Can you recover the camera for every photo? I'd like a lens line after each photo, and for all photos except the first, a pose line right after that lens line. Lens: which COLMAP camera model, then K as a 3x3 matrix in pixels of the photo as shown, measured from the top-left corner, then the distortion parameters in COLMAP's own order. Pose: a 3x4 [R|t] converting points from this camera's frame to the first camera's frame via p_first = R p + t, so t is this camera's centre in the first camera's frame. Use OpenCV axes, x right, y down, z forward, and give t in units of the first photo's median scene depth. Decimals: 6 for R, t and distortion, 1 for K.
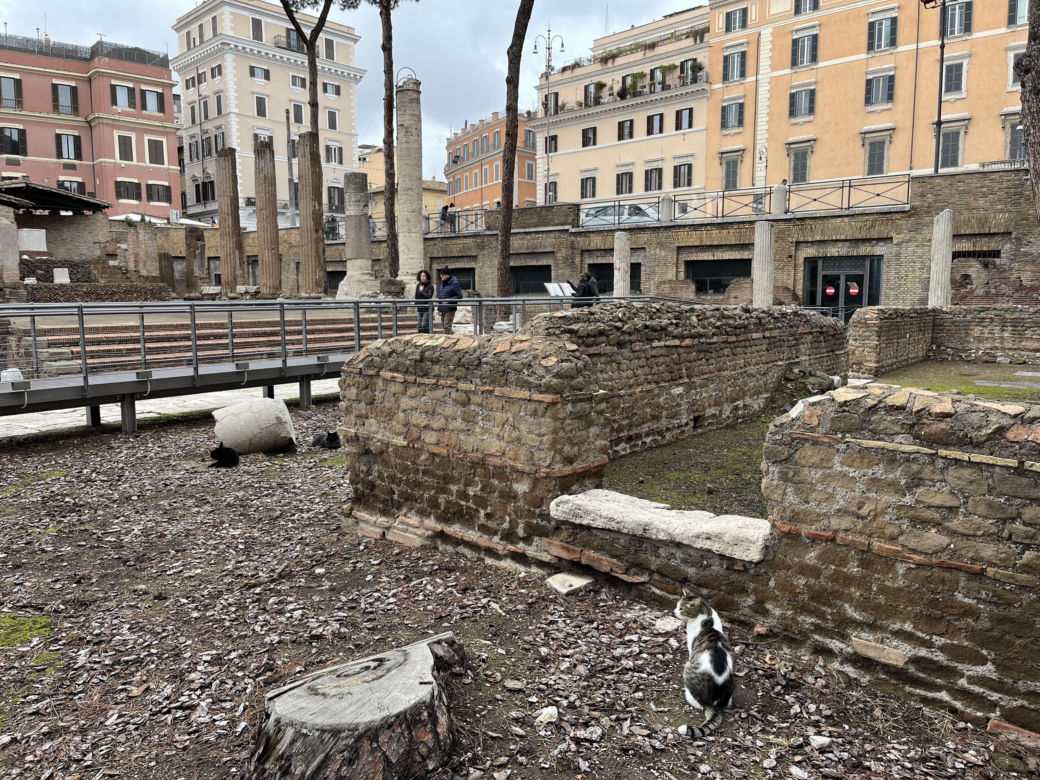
lens RADIAL K [[782.4, 0, 513.1], [0, 782.4, 390.8], [0, 0, 1]] dist [0.059366, -0.079556]
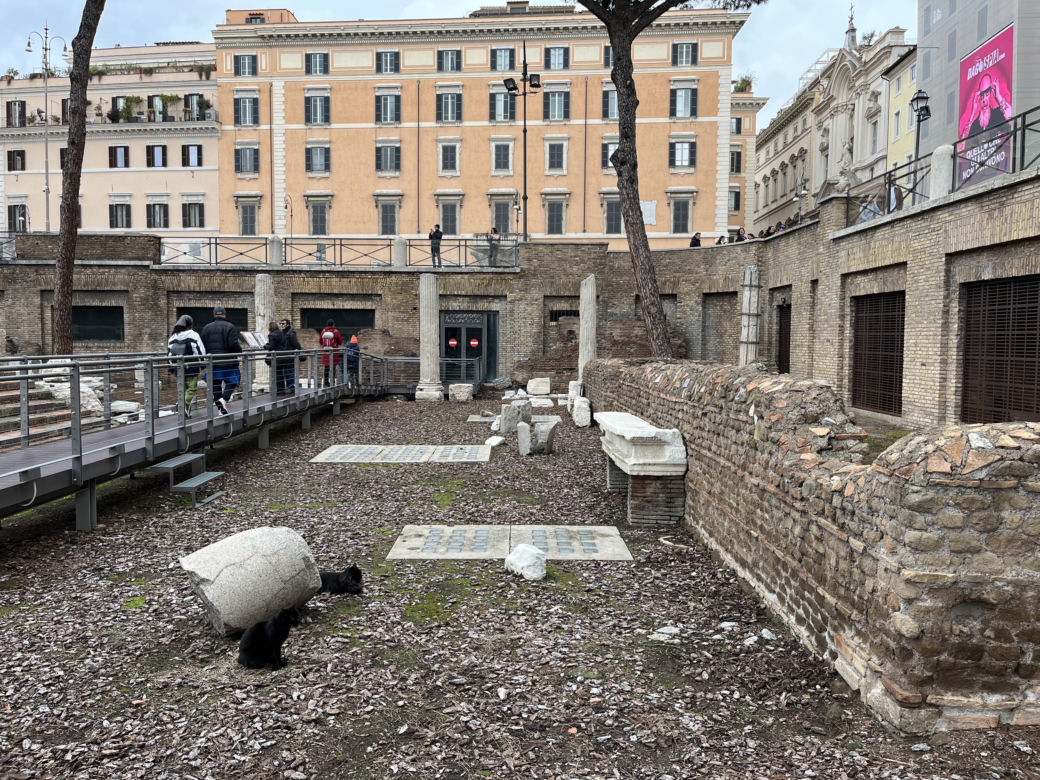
lens RADIAL K [[782.4, 0, 513.2], [0, 782.4, 386.1], [0, 0, 1]] dist [0.059366, -0.079556]
pose [[0.790753, -0.026542, 0.611559, -0.072518], [0.066141, 0.996915, -0.042255, -0.008354], [-0.608551, 0.073863, 0.790070, 0.055331]]
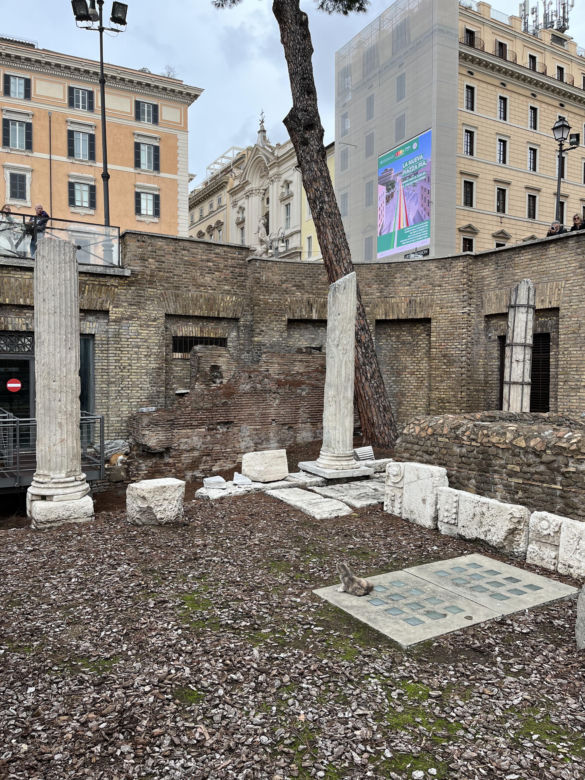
lens RADIAL K [[586.8, 0, 289.5], [0, 586.8, 391.8], [0, 0, 1]] dist [0.059366, -0.079556]
pose [[0.341257, -0.022340, 0.939704, 0.014697], [0.113033, 0.993438, -0.017431, -0.037232], [-0.933149, 0.112166, 0.341543, 0.266641]]
